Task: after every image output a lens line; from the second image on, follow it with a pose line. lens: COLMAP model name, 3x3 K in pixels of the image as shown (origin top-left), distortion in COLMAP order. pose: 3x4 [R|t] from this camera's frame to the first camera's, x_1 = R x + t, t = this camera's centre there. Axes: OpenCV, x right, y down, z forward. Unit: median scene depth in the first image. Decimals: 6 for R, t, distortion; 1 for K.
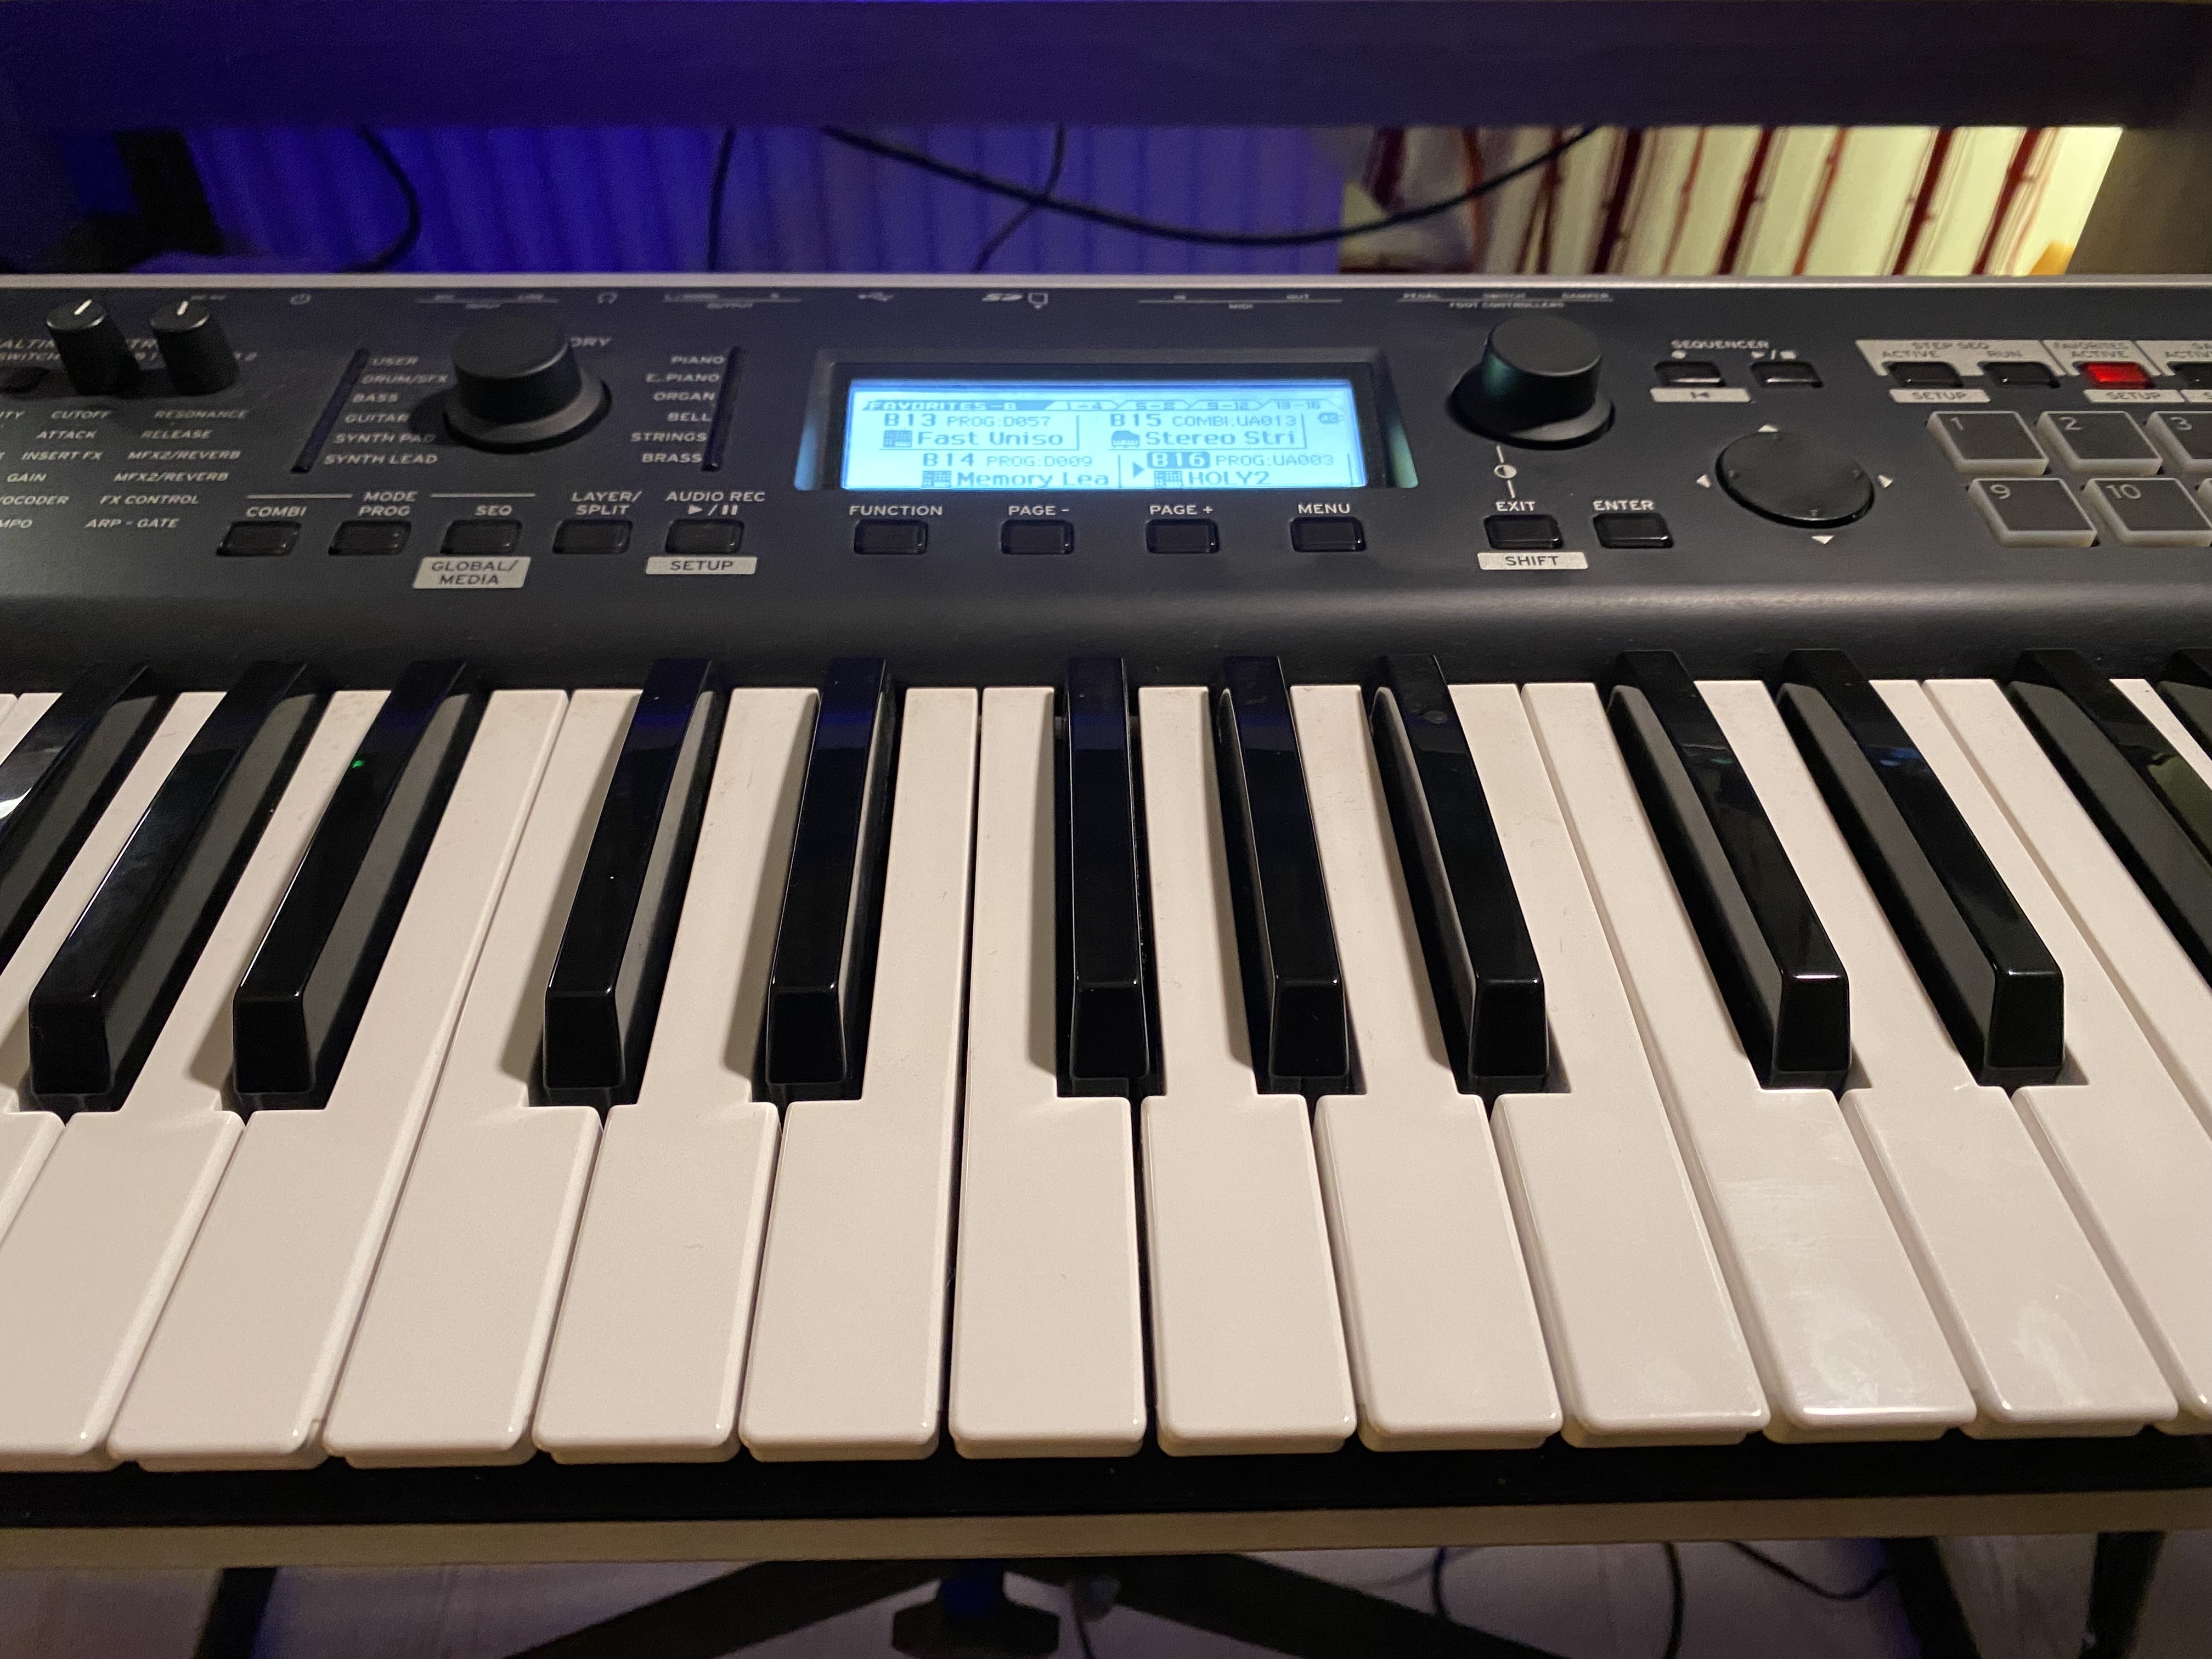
lens RADIAL K [[1665.2, 0, 1090.2], [0, 1665.2, 842.7], [0, 0, 1]] dist [0.006937, -0.005342]
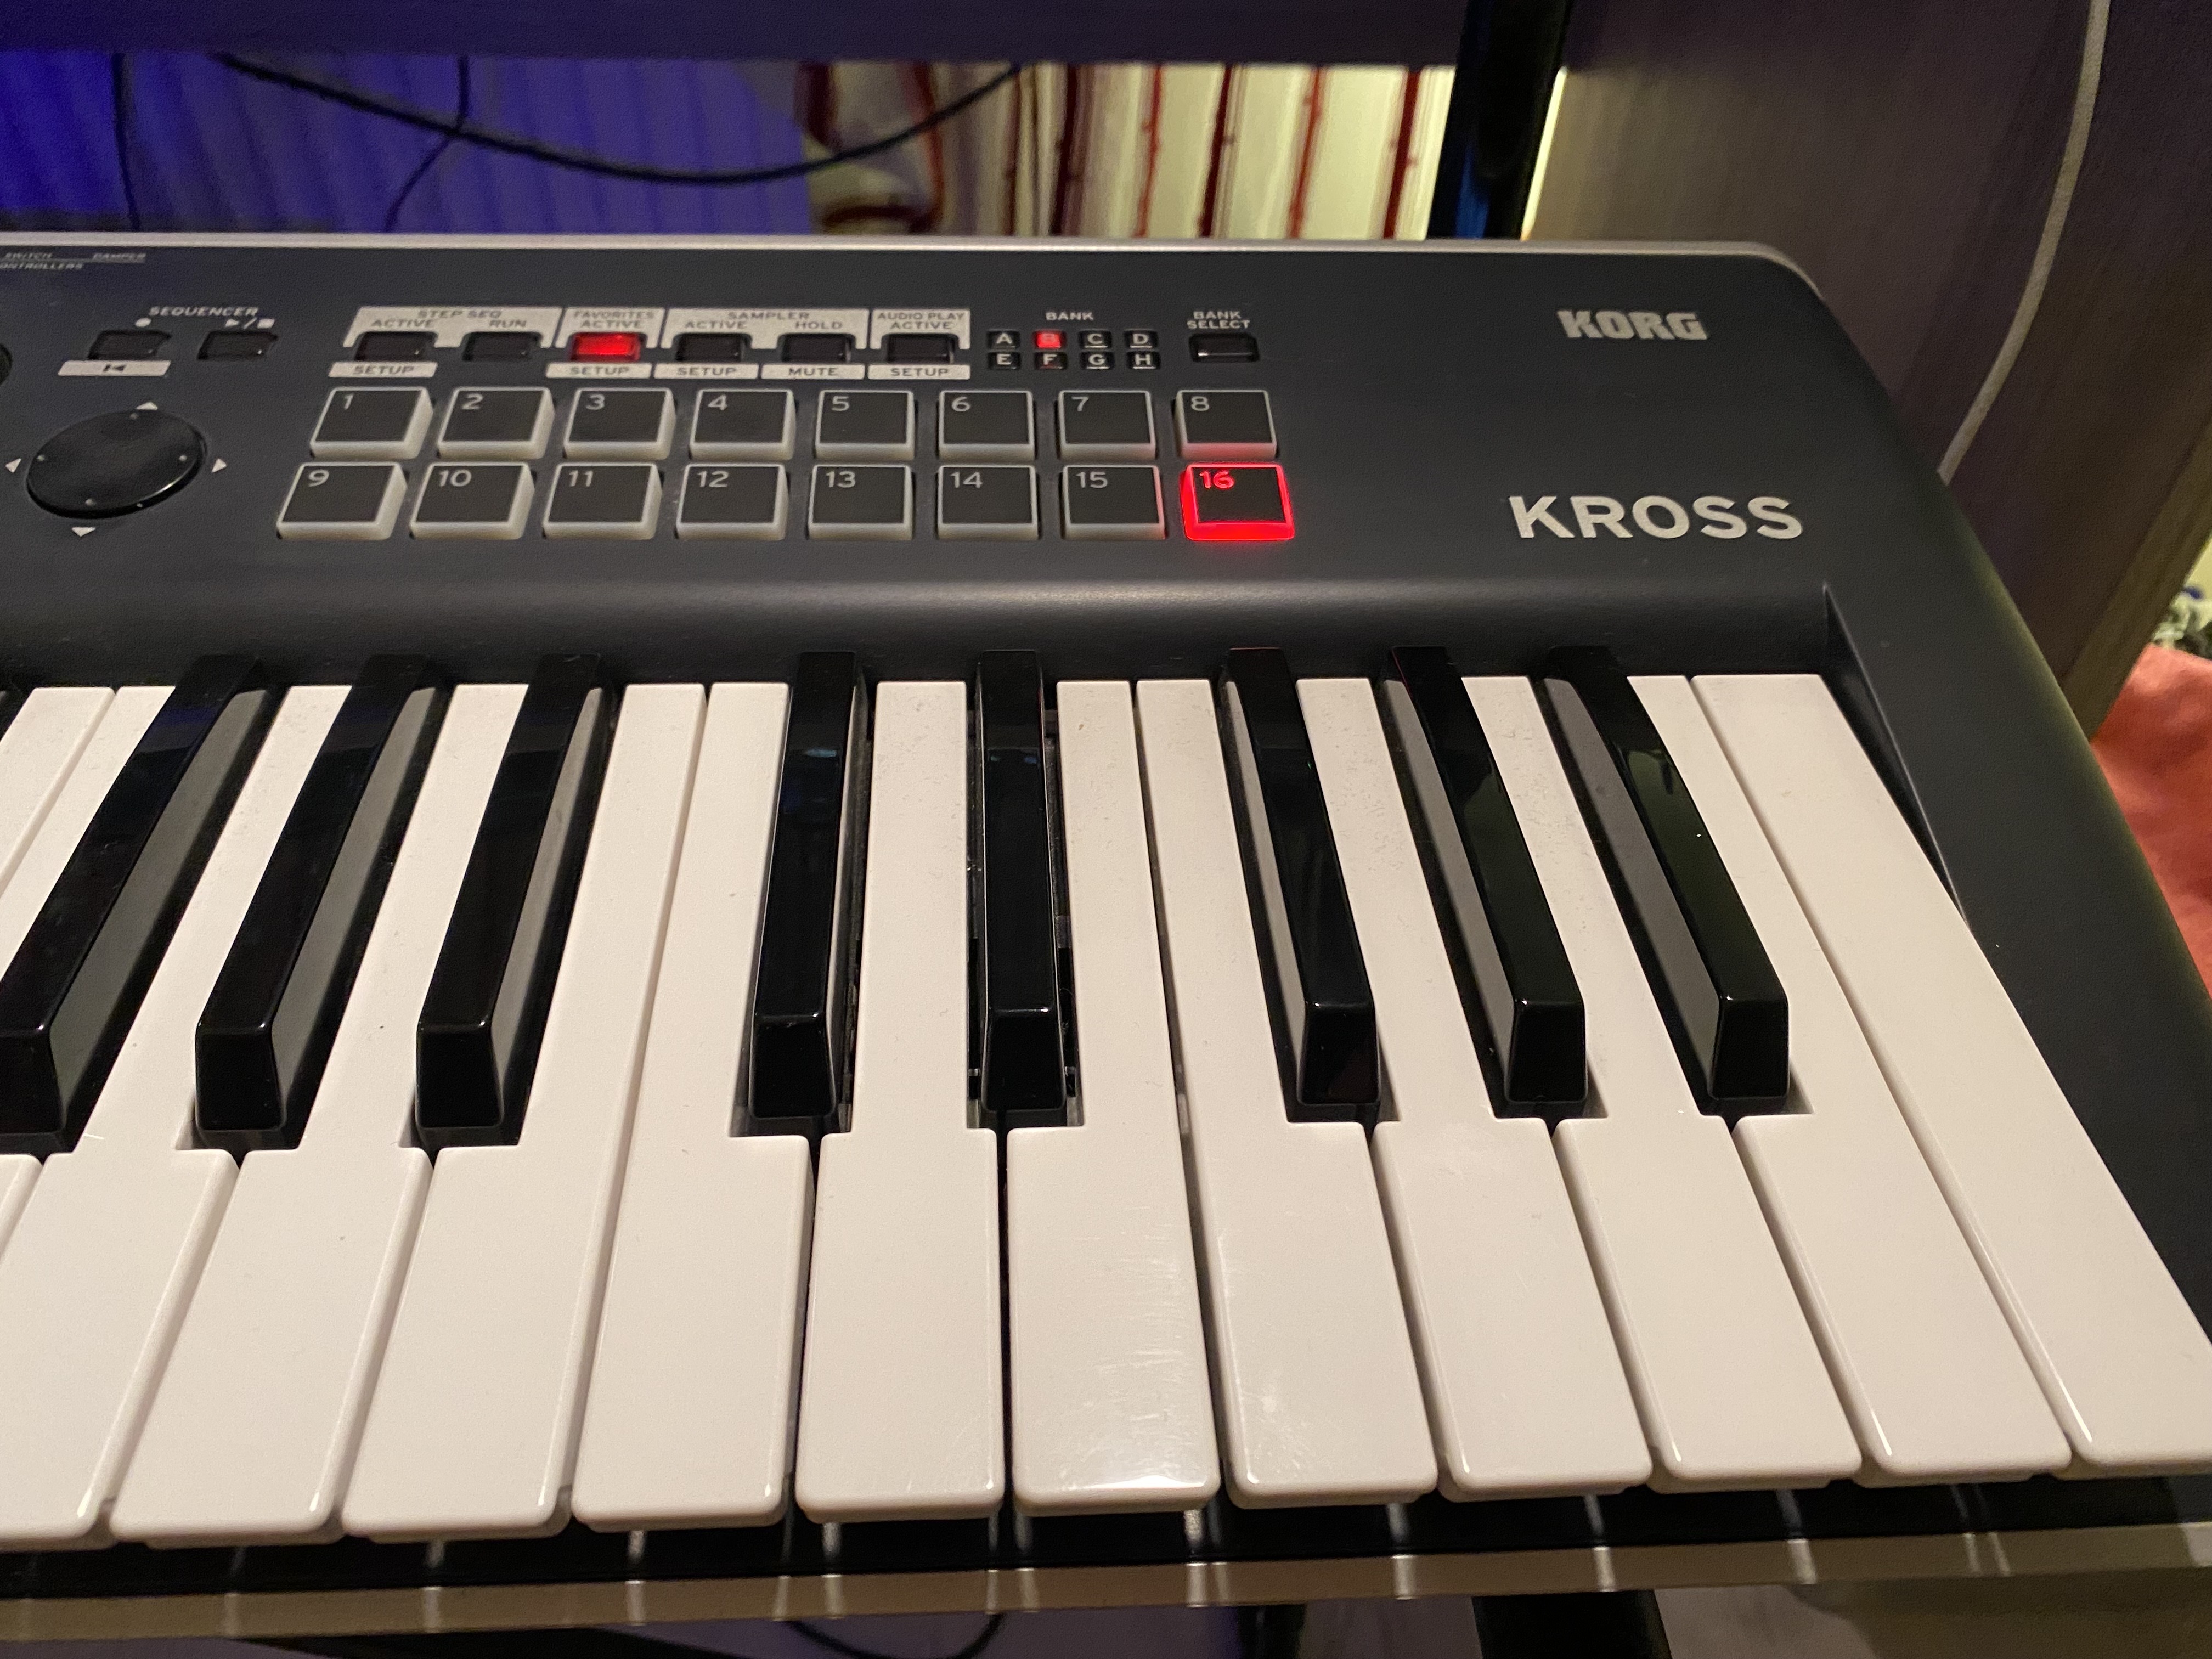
lens RADIAL K [[1816.2, 0, 1112.5], [0, 1816.2, 826.0], [0, 0, 1]] dist [0.007189, -0.016345]
pose [[0.999502, -0.004555, 0.031234, 0.247813], [0.004994, 0.999889, -0.014004, -0.002542], [-0.031167, 0.014153, 0.999414, 0.006290]]
